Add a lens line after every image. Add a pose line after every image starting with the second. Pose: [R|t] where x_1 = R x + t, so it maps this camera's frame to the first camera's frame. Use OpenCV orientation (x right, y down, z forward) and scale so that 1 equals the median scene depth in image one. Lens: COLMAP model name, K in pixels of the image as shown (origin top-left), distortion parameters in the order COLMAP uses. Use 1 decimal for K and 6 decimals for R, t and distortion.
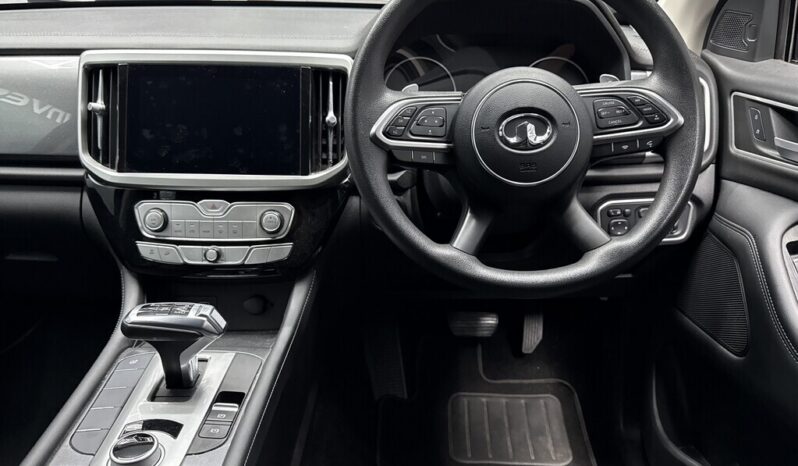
lens RADIAL K [[600.4, 0, 399.0], [0, 600.4, 233.0], [0, 0, 1]] dist [0.000299, -0.002155]
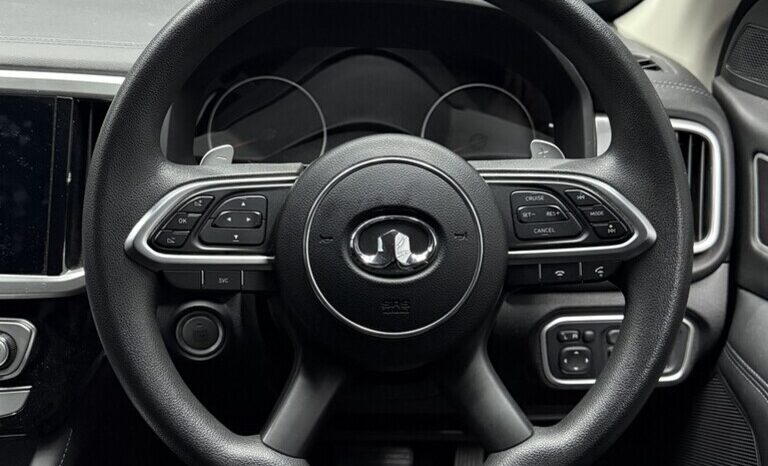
lens RADIAL K [[839.0, 0, 382.2], [0, 839.0, 213.6], [0, 0, 1]] dist [0.095309, -0.021960]
pose [[0.998271, 0.026447, 0.052486, 0.138807], [-0.024665, 0.999107, -0.034315, -0.153195], [-0.053346, 0.032961, 0.998032, 0.150517]]
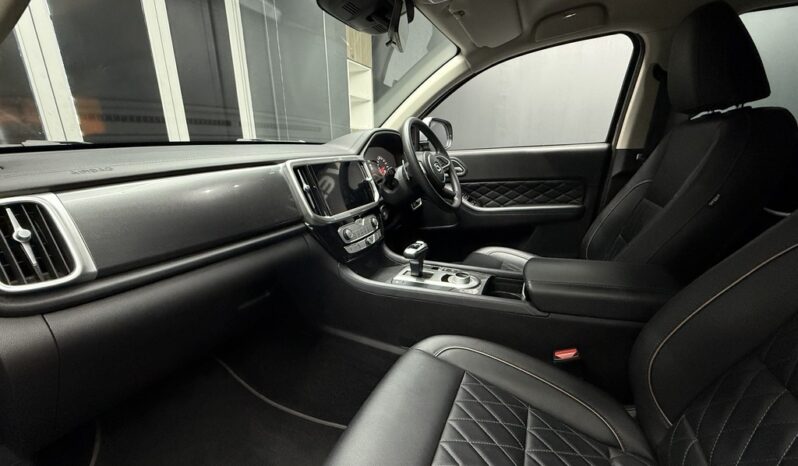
lens RADIAL K [[306.8, 0, 399.0], [0, 306.8, 233.0], [0, 0, 1]] dist [-0.037885, -0.000042]
pose [[0.436733, -0.267363, 0.858942, -1.370751], [0.385054, 0.918484, 0.090114, -0.058131], [-0.813018, 0.291383, 0.504081, 0.360841]]
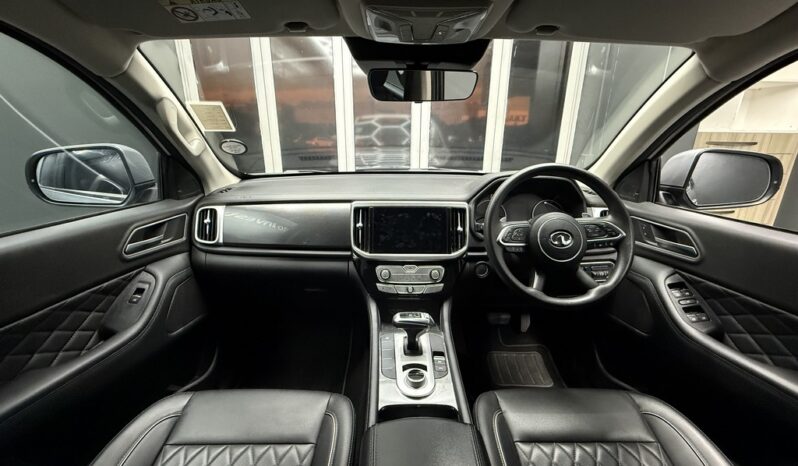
lens RADIAL K [[317.0, 0, 399.0], [0, 317.0, 233.0], [0, 0, 1]] dist [-0.001989, 0.000081]
pose [[0.999981, -0.006087, -0.000599, -0.389682], [0.005997, 0.995049, -0.099205, -0.063660], [0.001200, 0.099200, 0.995067, -0.242474]]
